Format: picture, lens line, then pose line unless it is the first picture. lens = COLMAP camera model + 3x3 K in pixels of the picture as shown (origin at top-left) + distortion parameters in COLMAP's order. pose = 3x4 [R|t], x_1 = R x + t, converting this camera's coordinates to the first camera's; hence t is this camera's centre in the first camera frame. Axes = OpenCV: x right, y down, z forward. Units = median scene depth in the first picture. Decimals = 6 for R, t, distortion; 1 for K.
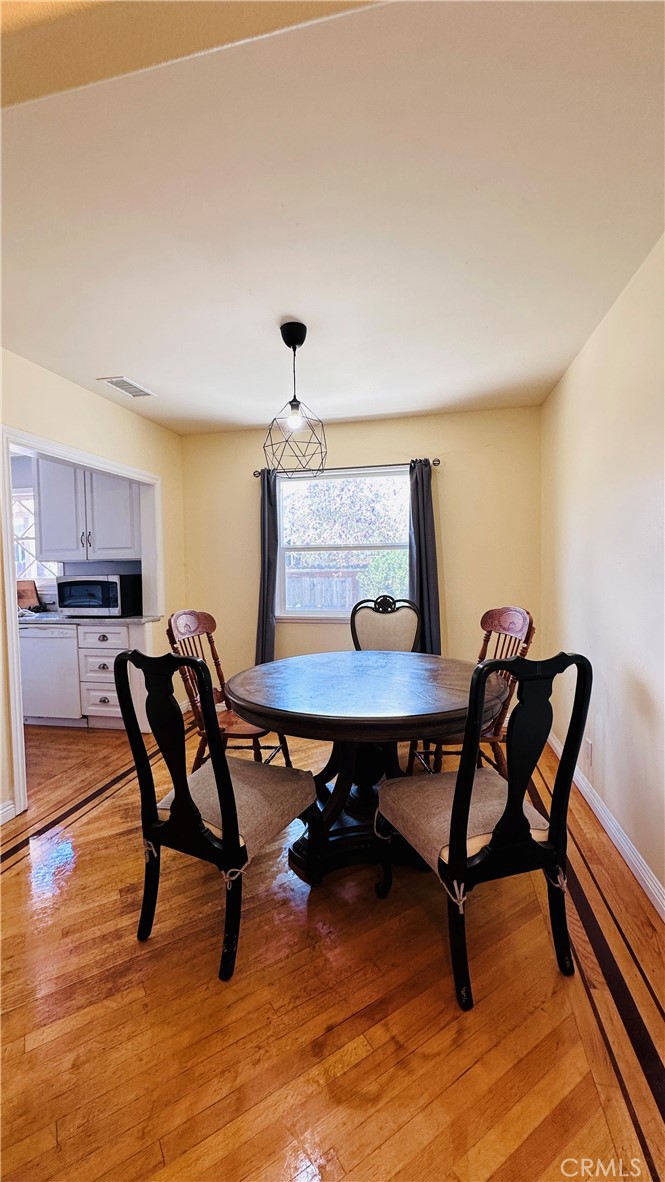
lens RADIAL K [[473.5, 0, 334.6], [0, 473.5, 588.9], [0, 0, 1]] dist [-0.003421, 0.000437]
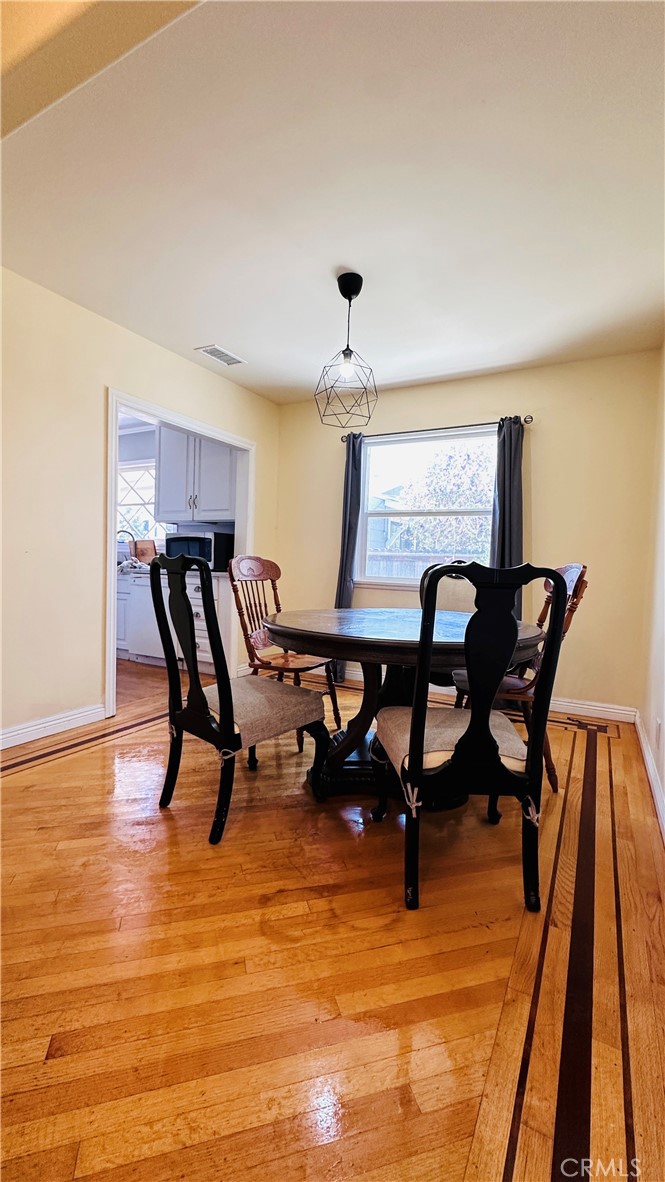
lens RADIAL K [[500.5, 0, 332.9], [0, 500.5, 590.0], [0, 0, 1]] dist [-0.006527, -0.000210]
pose [[0.958301, 0.062136, -0.278922, 0.190059], [-0.060992, 0.998056, 0.012787, 0.097793], [0.279174, 0.004758, 0.960229, -0.047670]]
